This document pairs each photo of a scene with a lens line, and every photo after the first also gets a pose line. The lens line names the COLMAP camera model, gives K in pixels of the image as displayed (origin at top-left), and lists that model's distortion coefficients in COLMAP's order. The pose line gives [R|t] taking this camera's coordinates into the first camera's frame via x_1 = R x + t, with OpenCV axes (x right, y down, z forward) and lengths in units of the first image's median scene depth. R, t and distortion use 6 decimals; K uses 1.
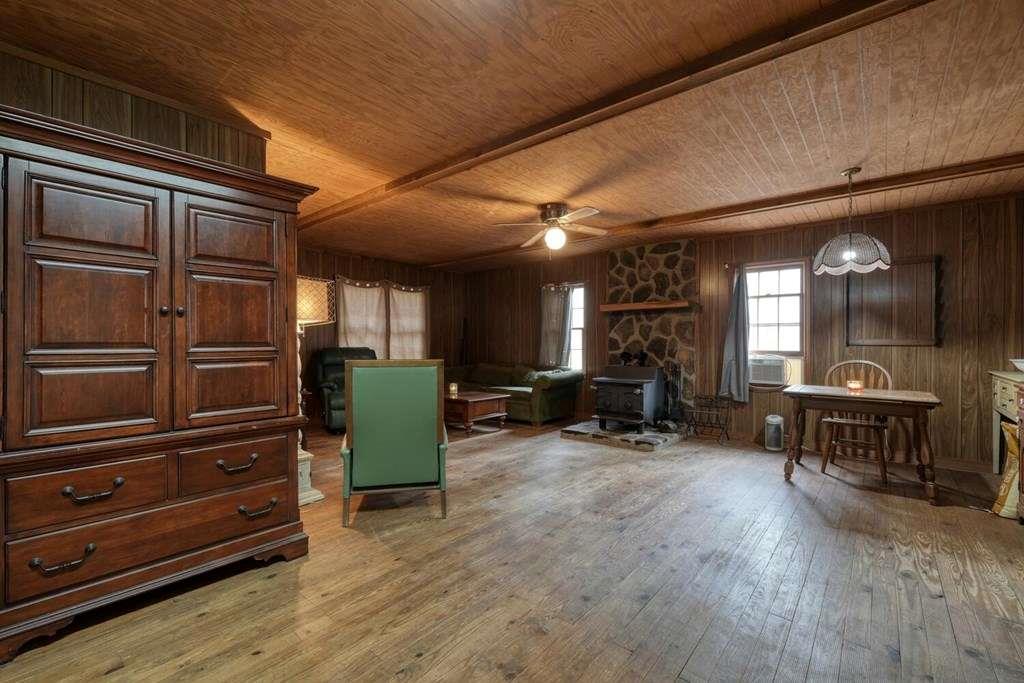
lens RADIAL K [[438.0, 0, 512.8], [0, 438.0, 341.2], [0, 0, 1]] dist [-0.004187, 0.003240]
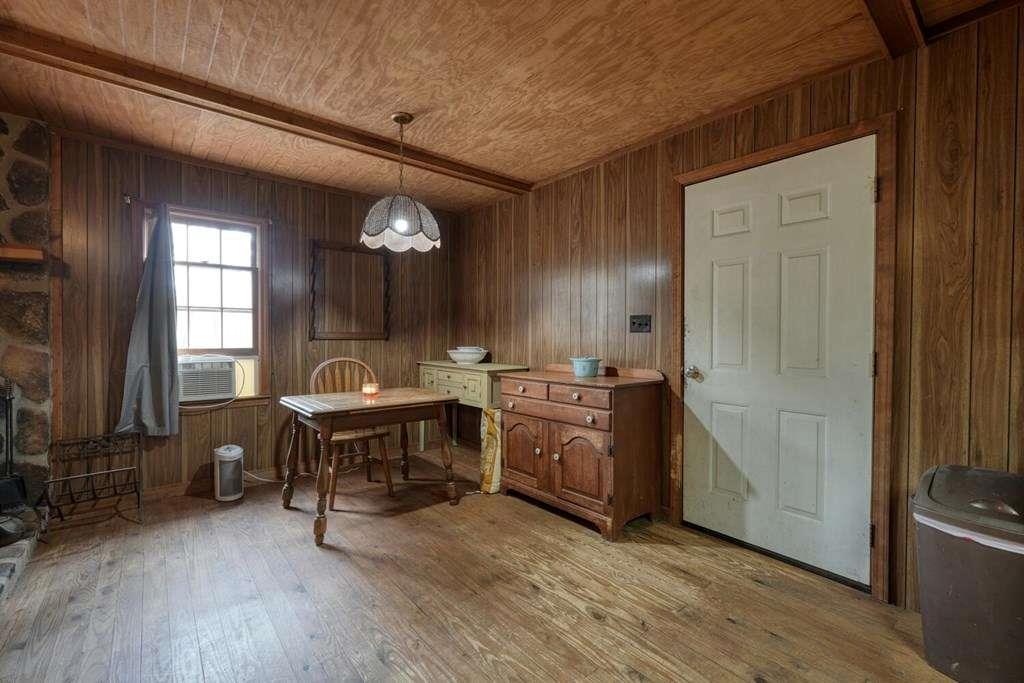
lens RADIAL K [[438.0, 0, 511.6], [0, 438.0, 340.9], [0, 0, 1]] dist [-0.004187, 0.003240]
pose [[0.176805, -0.013503, 0.984153, 0.022031], [-0.005929, 0.999873, 0.014784, -0.002132], [-0.984228, -0.008449, 0.176702, 0.431023]]
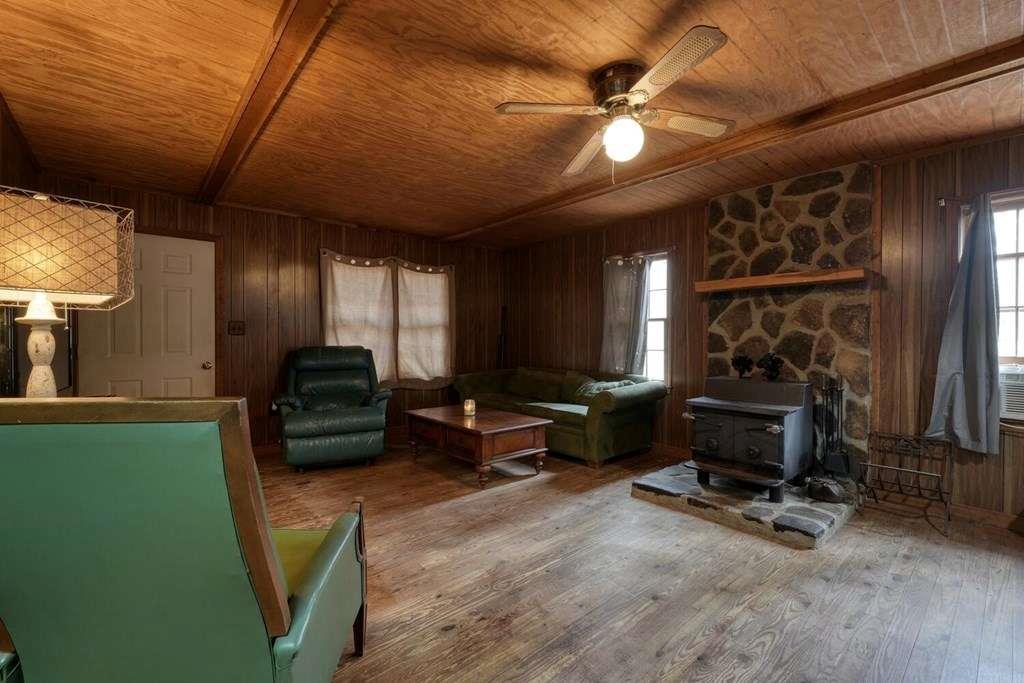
lens RADIAL K [[438.0, 0, 512.3], [0, 438.0, 339.5], [0, 0, 1]] dist [-0.004187, 0.003240]
pose [[0.988041, 0.002013, -0.154176, 0.039522], [-0.001136, 0.999983, 0.005777, -0.001843], [0.154184, -0.005533, 0.988027, 0.383756]]
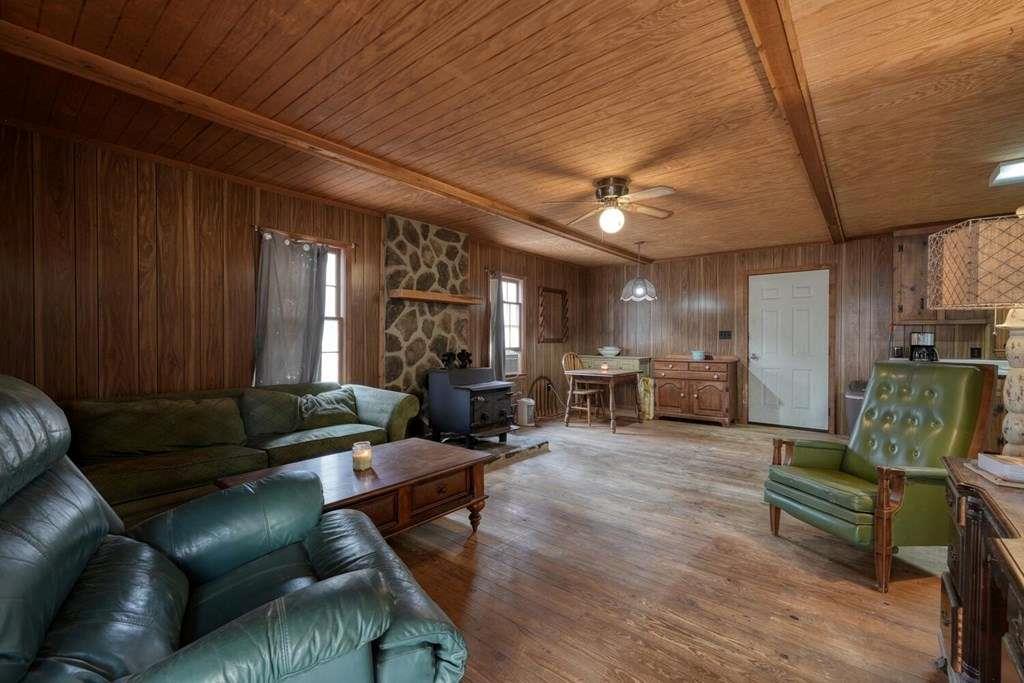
lens RADIAL K [[438.0, 0, 511.6], [0, 438.0, 341.9], [0, 0, 1]] dist [-0.004187, 0.003240]
pose [[-0.012519, -0.007344, 0.999895, -0.618927], [-0.006708, 0.999951, 0.007260, -0.002613], [-0.999899, -0.006617, -0.012568, 0.986786]]
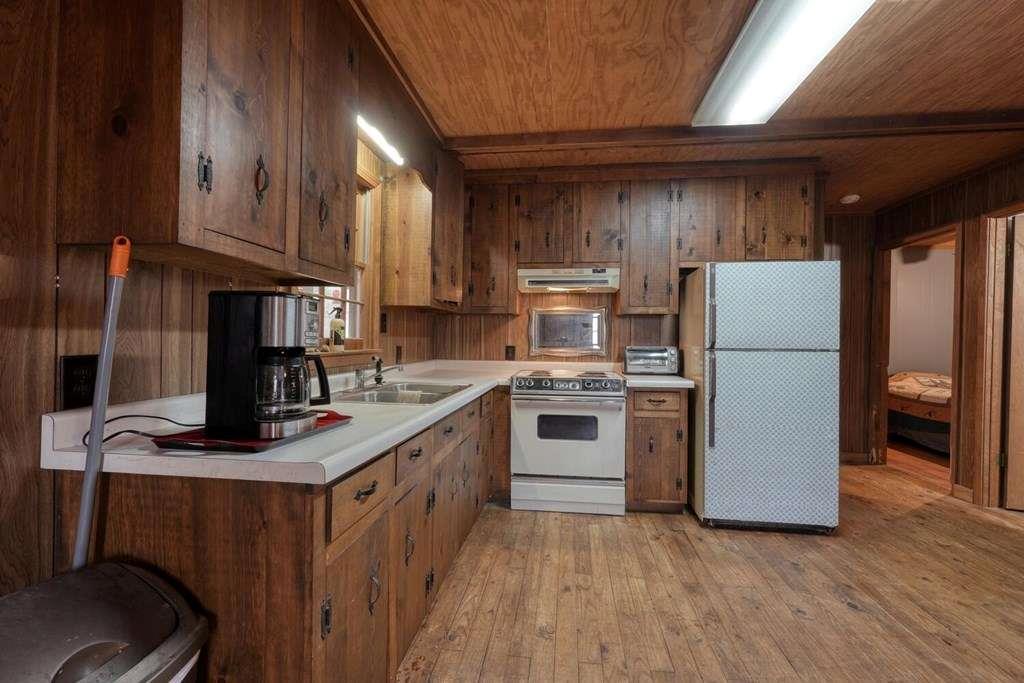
lens RADIAL K [[438.0, 0, 517.3], [0, 438.0, 343.0], [0, 0, 1]] dist [-0.004187, 0.003240]
pose [[-0.836079, -0.006696, -0.548568, 0.317699], [-0.011294, 0.999924, 0.005007, 0.000256], [0.548493, 0.010382, -0.836091, 0.367791]]
